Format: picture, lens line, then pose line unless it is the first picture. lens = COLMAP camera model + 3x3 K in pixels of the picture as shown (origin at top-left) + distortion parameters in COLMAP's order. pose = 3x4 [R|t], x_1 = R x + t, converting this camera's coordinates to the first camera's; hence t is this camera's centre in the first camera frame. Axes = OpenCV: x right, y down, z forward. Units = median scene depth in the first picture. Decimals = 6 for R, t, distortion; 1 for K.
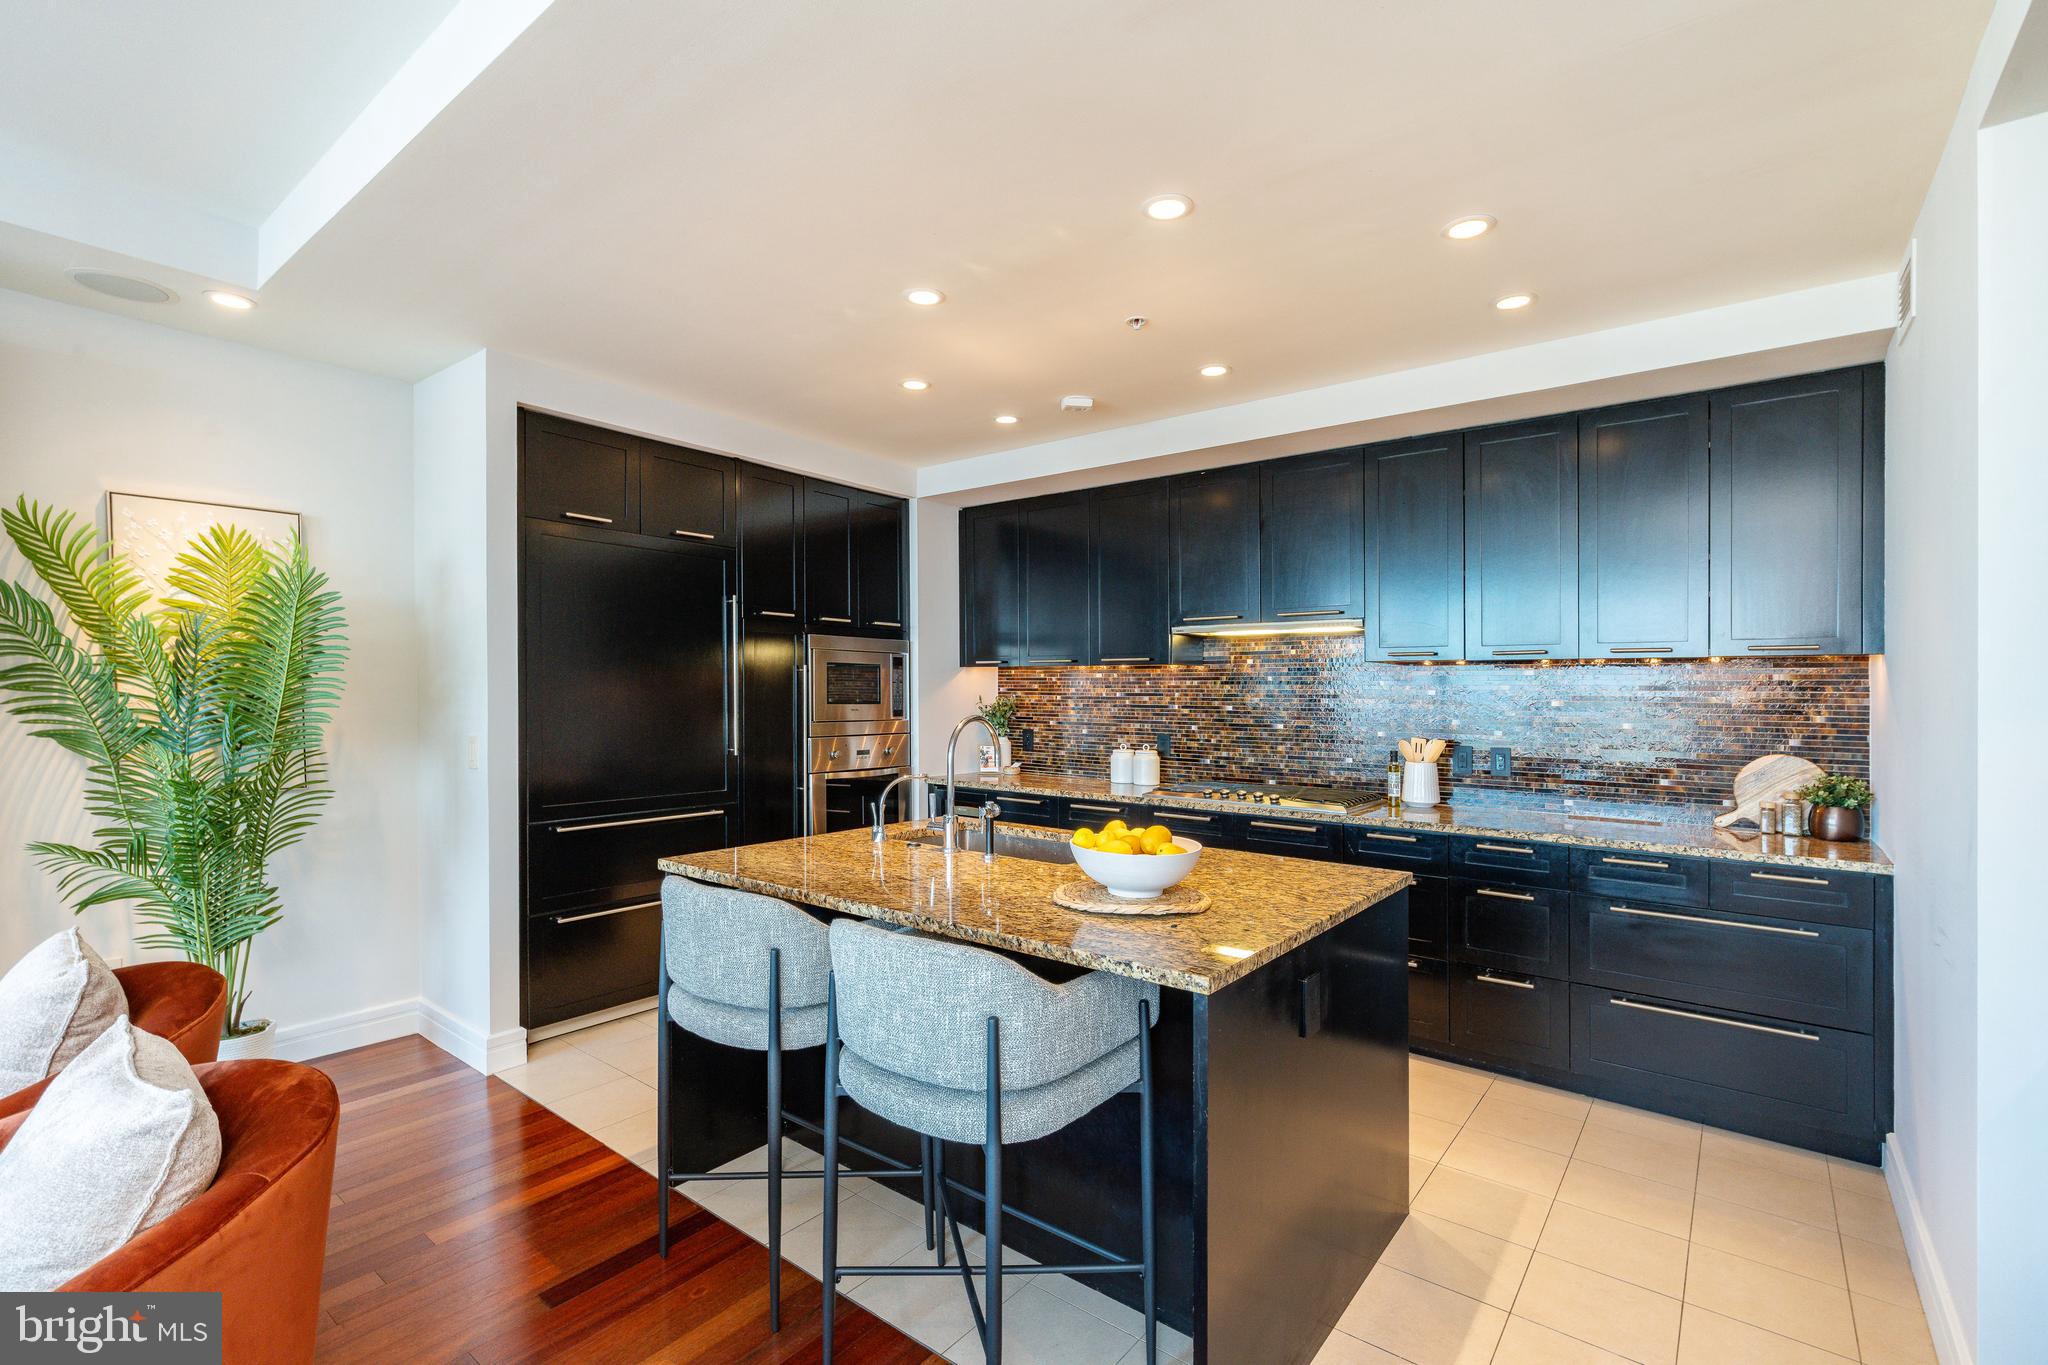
lens RADIAL K [[921.3, 0, 1013.2], [0, 921.3, 681.9], [0, 0, 1]] dist [0.001620, 0.001586]
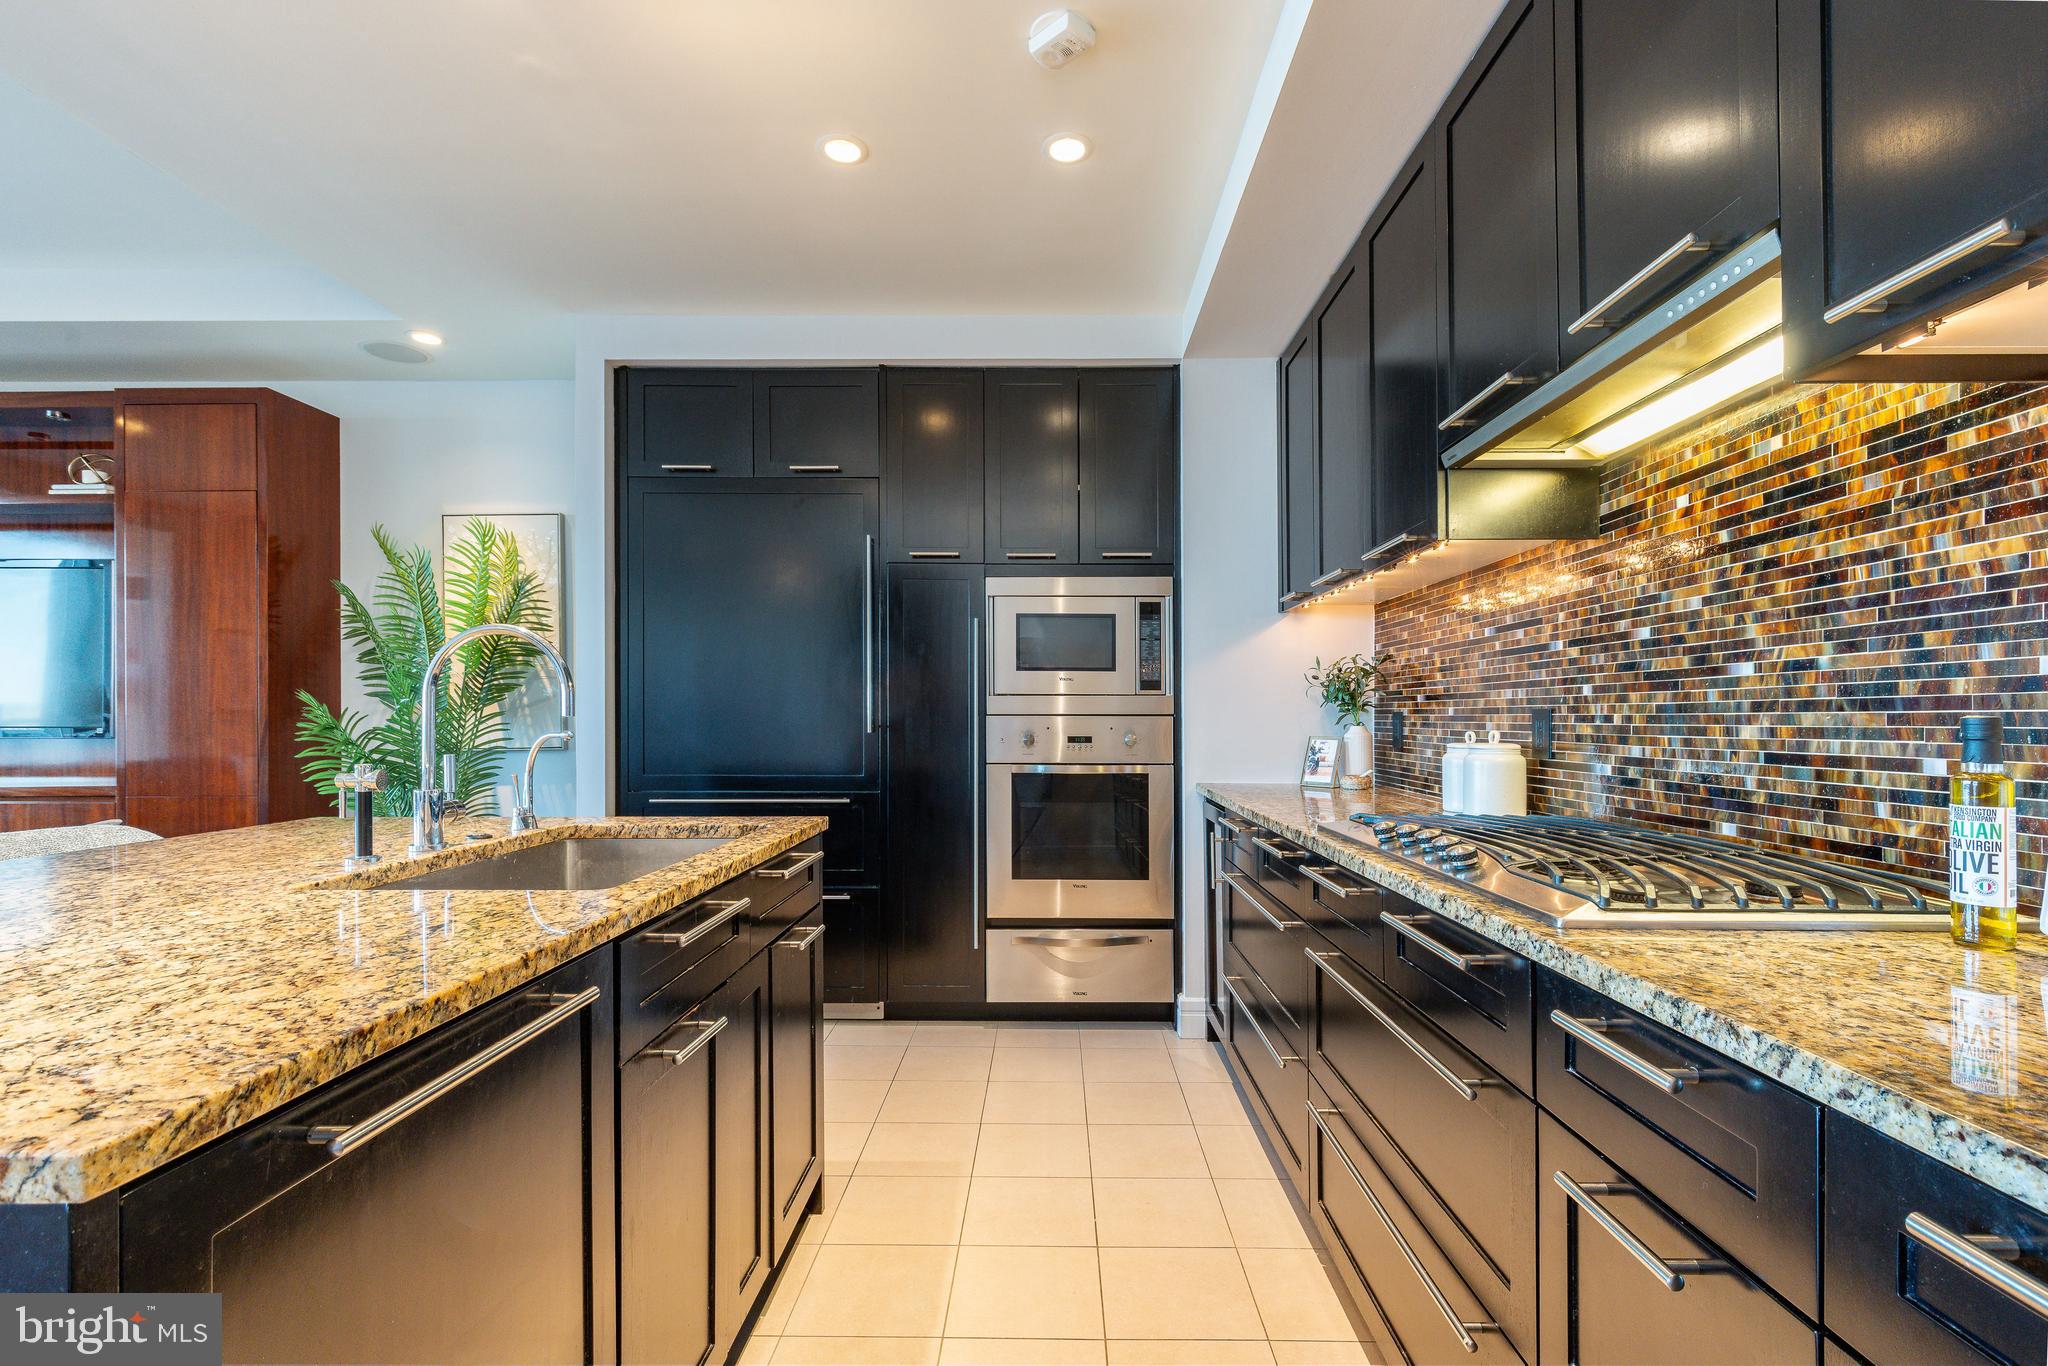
lens RADIAL K [[921.3, 0, 1058.0], [0, 921.3, 723.3], [0, 0, 1]] dist [0.001620, 0.001586]
pose [[0.611561, -0.003741, -0.791188, 0.541832], [0.011801, 0.999921, 0.004393, 0.085662], [0.791109, -0.012024, 0.611557, 0.781362]]
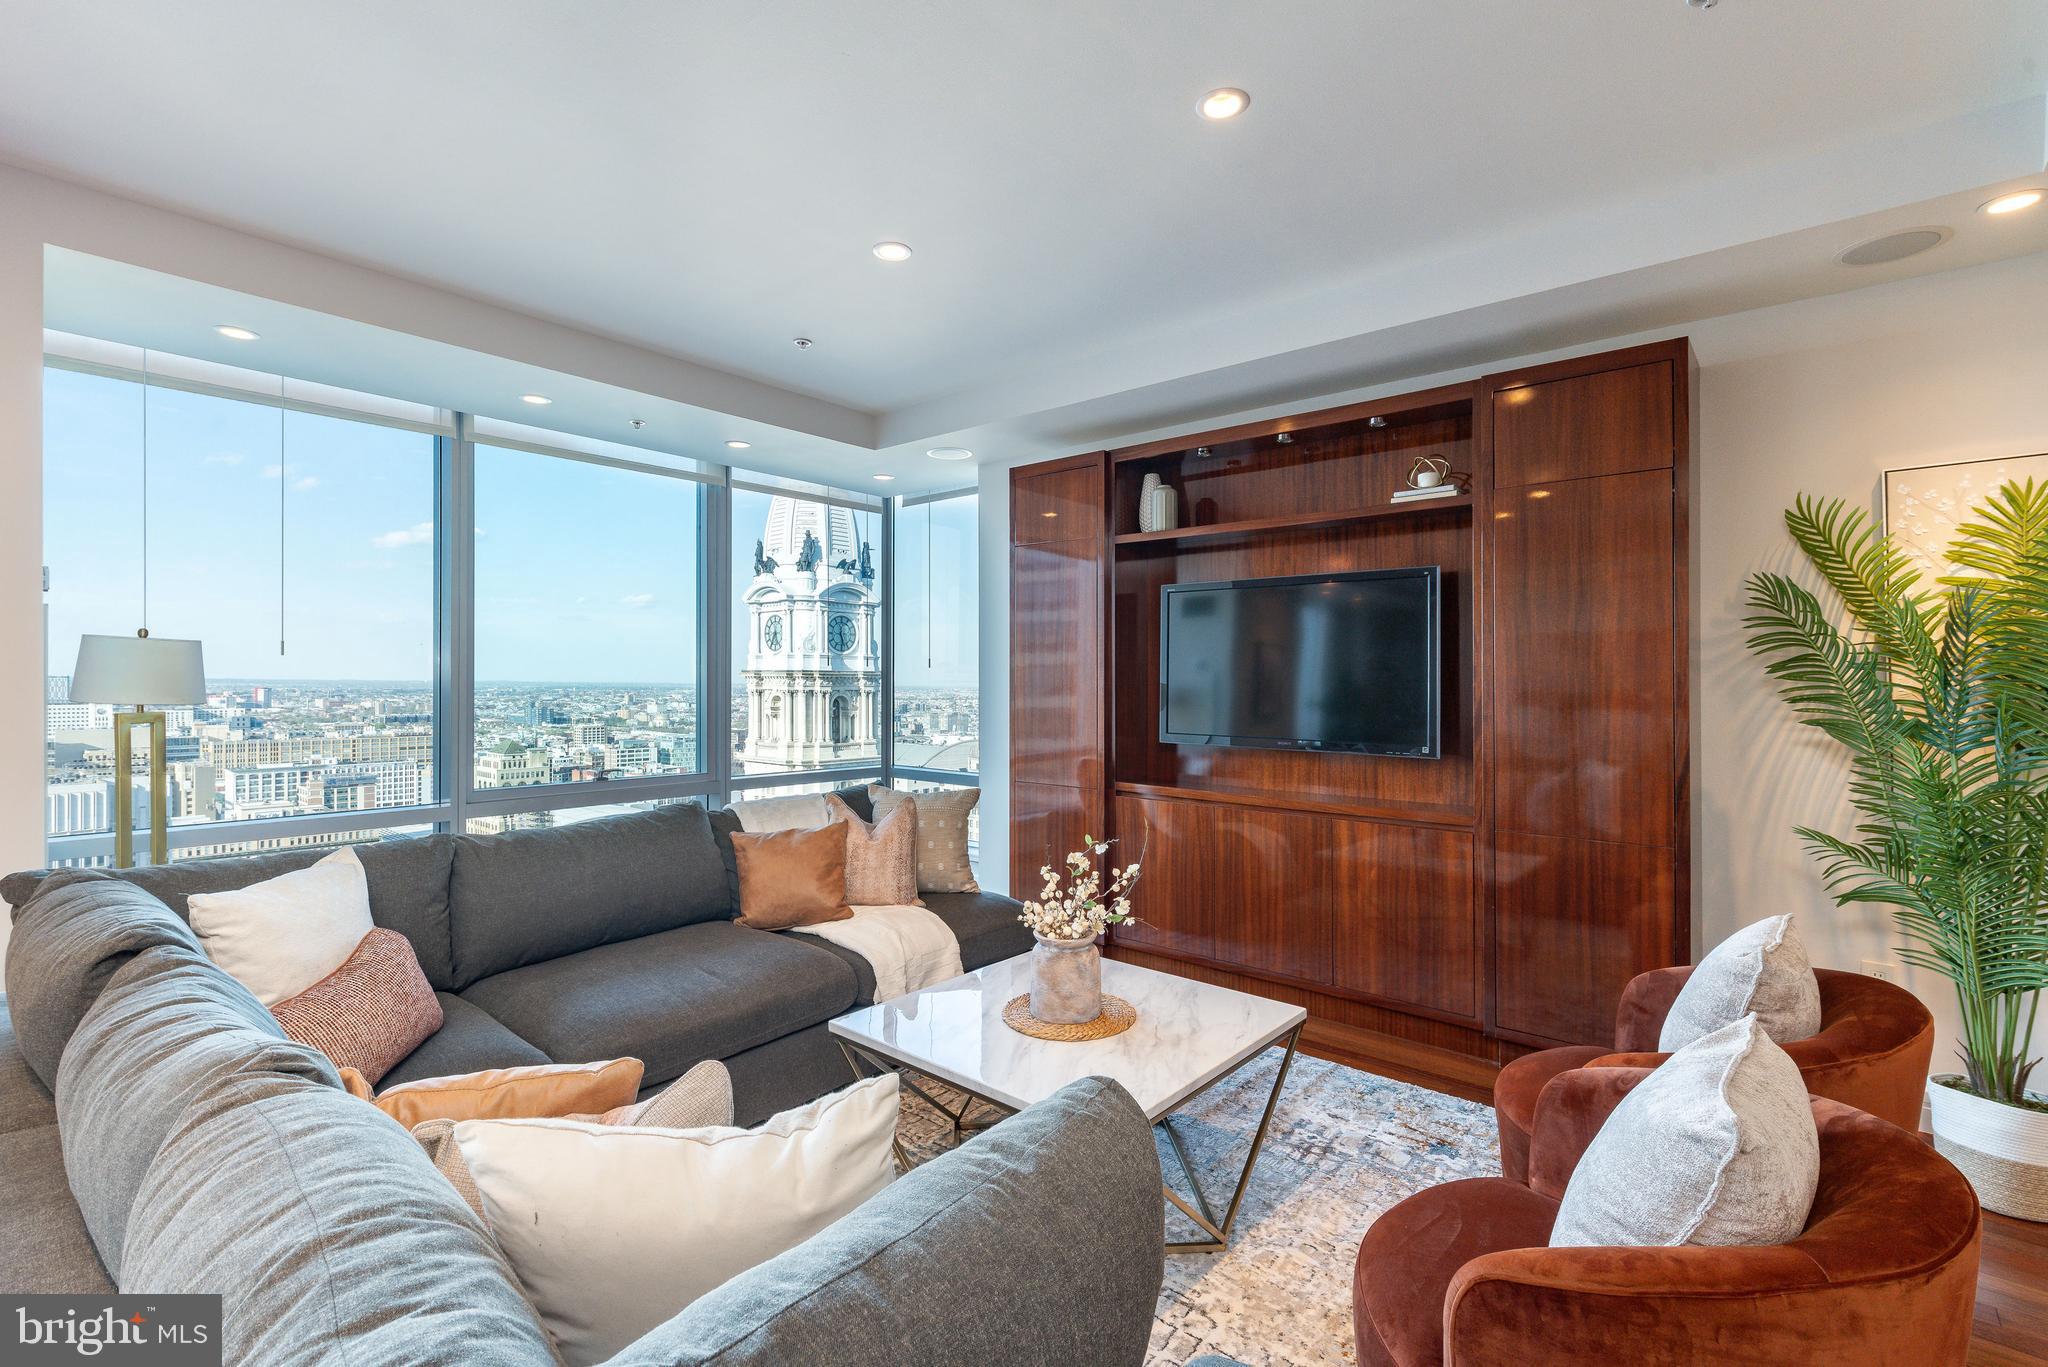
lens RADIAL K [[921.3, 0, 1034.1], [0, 921.3, 692.7], [0, 0, 1]] dist [0.001620, 0.001586]
pose [[-0.034128, 0.005115, -0.999404, 0.001383], [0.002191, 0.999985, 0.005043, 0.012961], [0.999415, -0.002018, -0.034139, 0.140844]]
